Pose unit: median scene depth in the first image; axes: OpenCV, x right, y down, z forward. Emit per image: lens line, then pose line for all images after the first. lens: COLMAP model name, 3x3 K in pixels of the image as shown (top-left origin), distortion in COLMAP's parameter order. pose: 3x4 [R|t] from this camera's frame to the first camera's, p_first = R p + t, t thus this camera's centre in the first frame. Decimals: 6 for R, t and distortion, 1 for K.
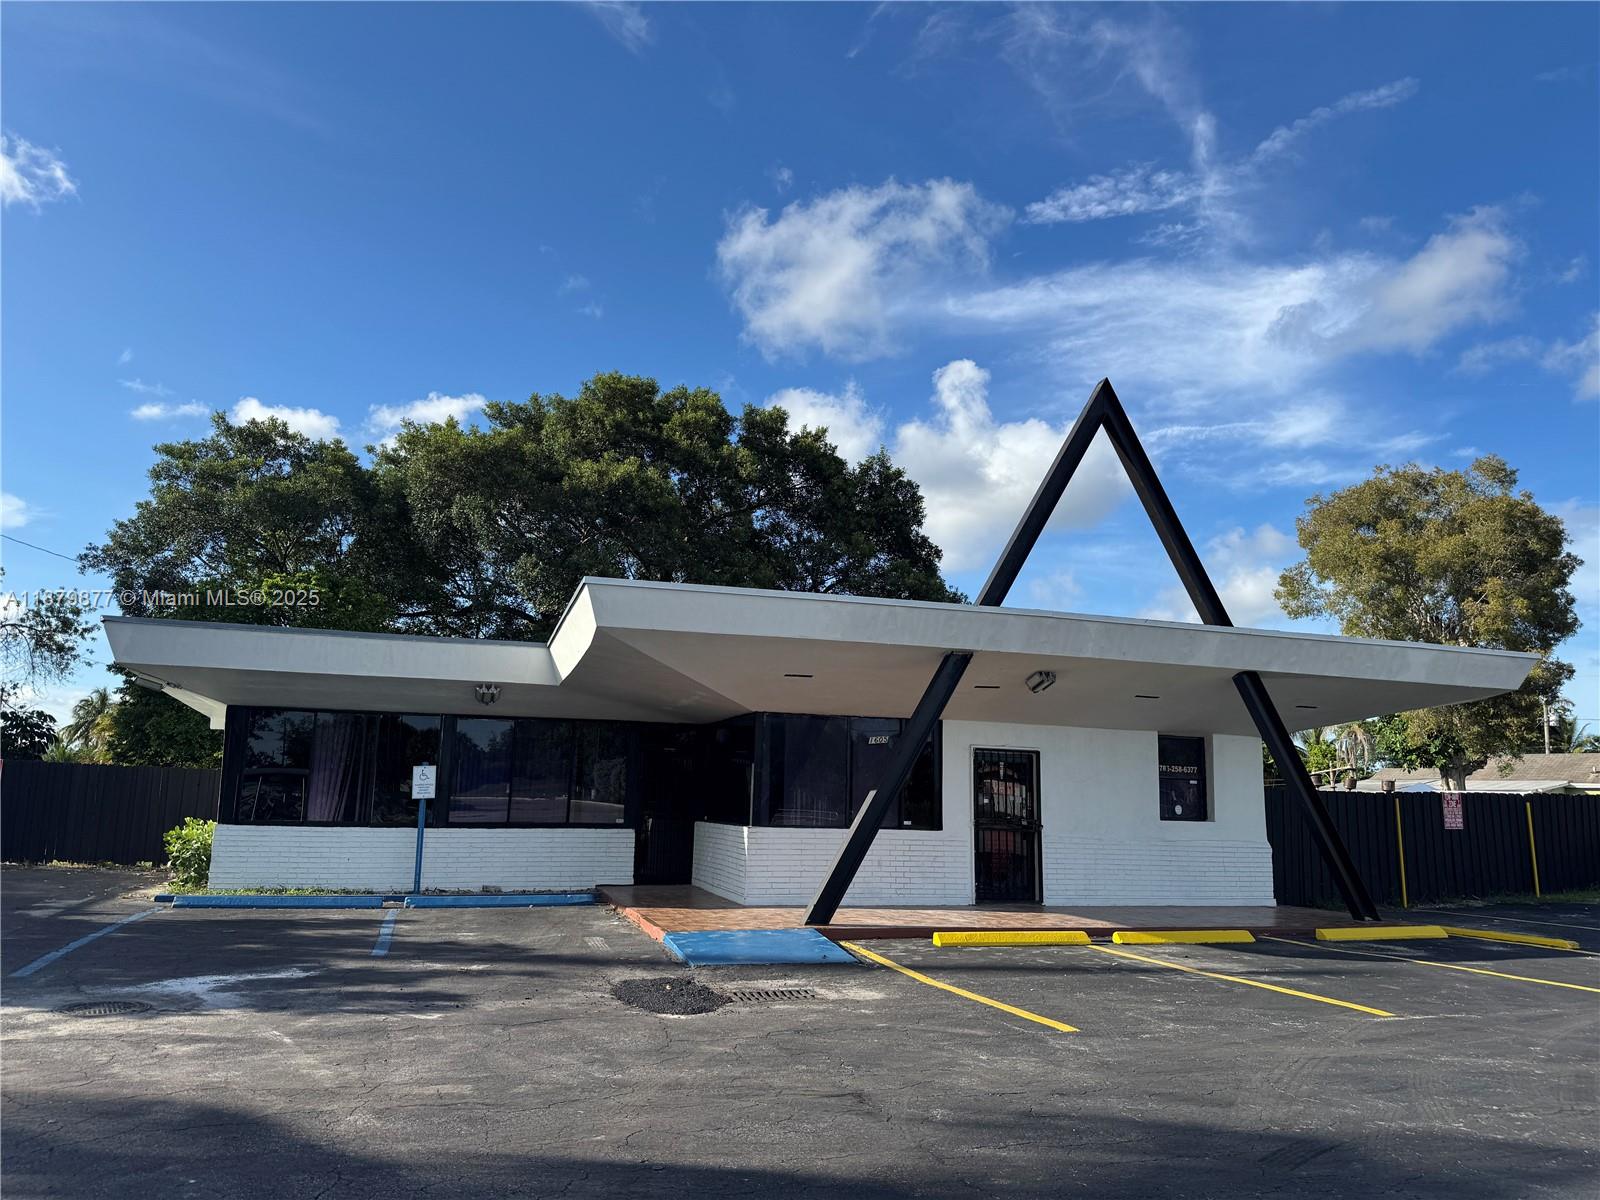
lens RADIAL K [[1123.7, 0, 832.6], [0, 1123.7, 601.0], [0, 0, 1]] dist [0.049659, -0.120141]
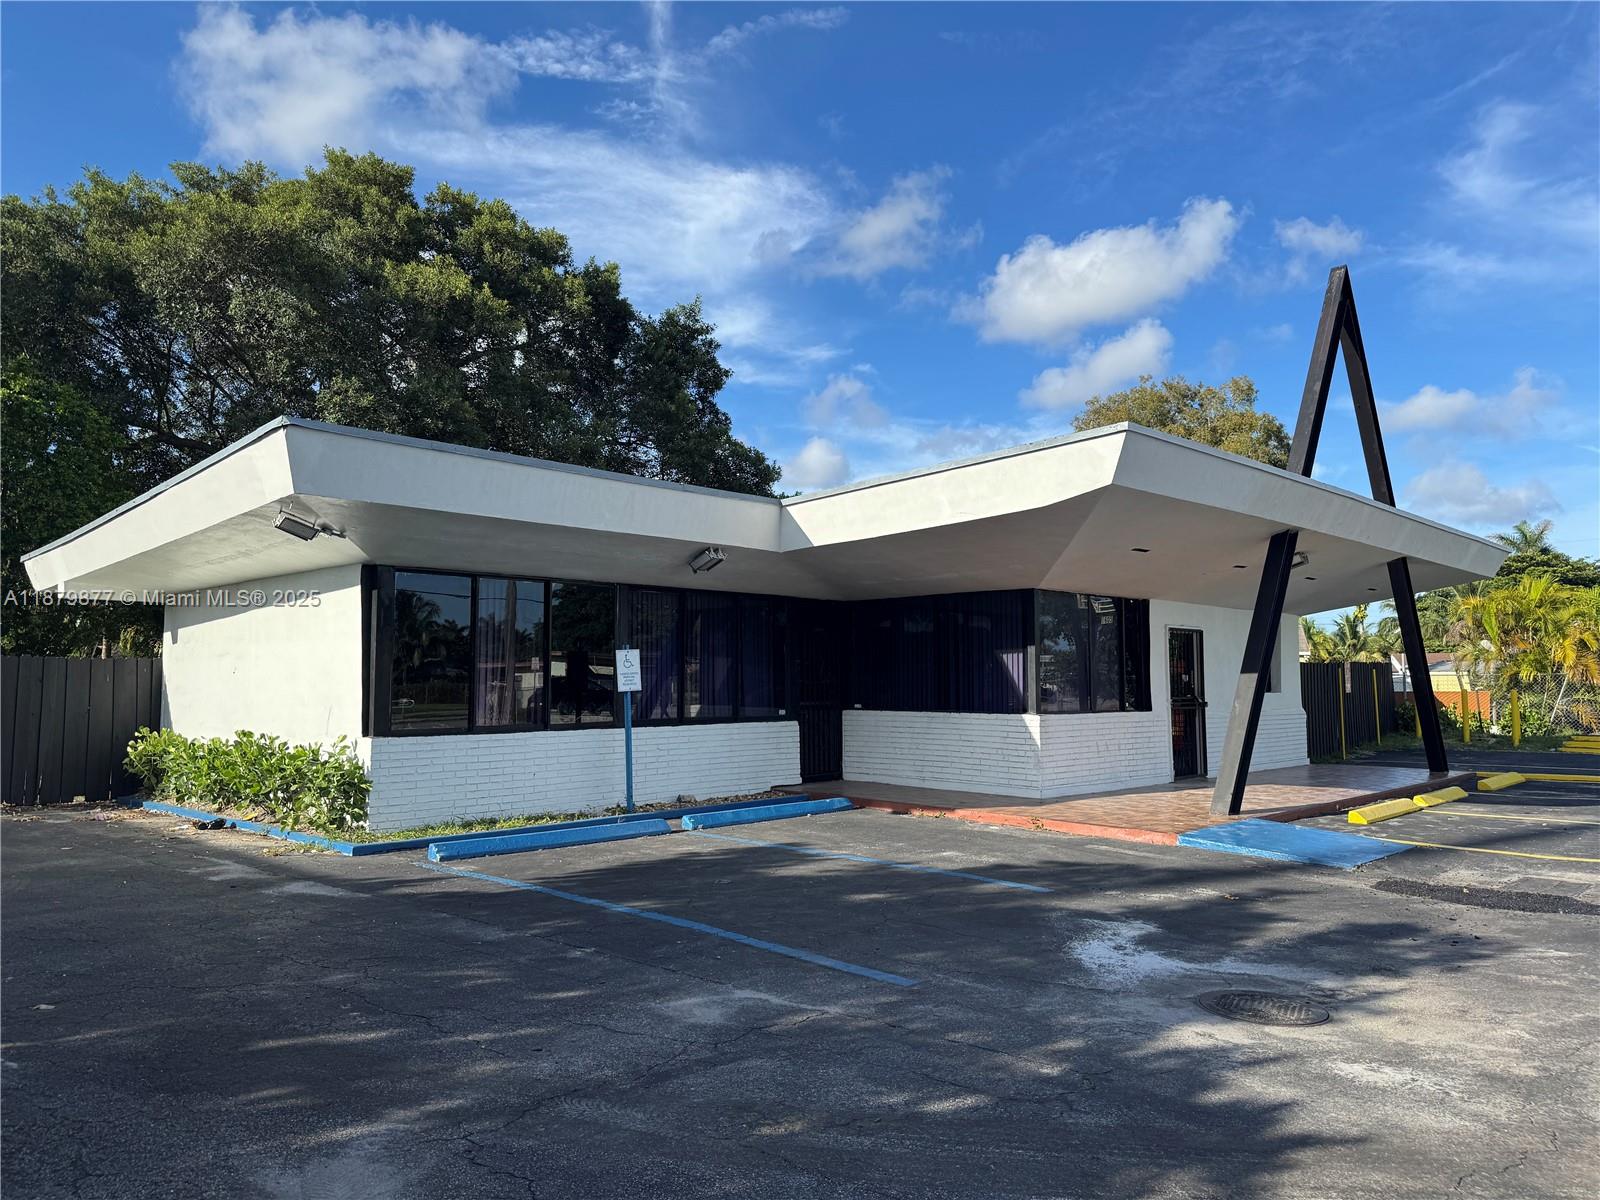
lens RADIAL K [[1123.7, 0, 832.6], [0, 1123.7, 601.0], [0, 0, 1]] dist [0.049659, -0.120141]
pose [[0.880599, 0.016542, 0.473574, -0.570718], [-0.067321, 0.993621, 0.090474, 0.031380], [-0.469056, -0.111552, 0.876095, 0.244488]]
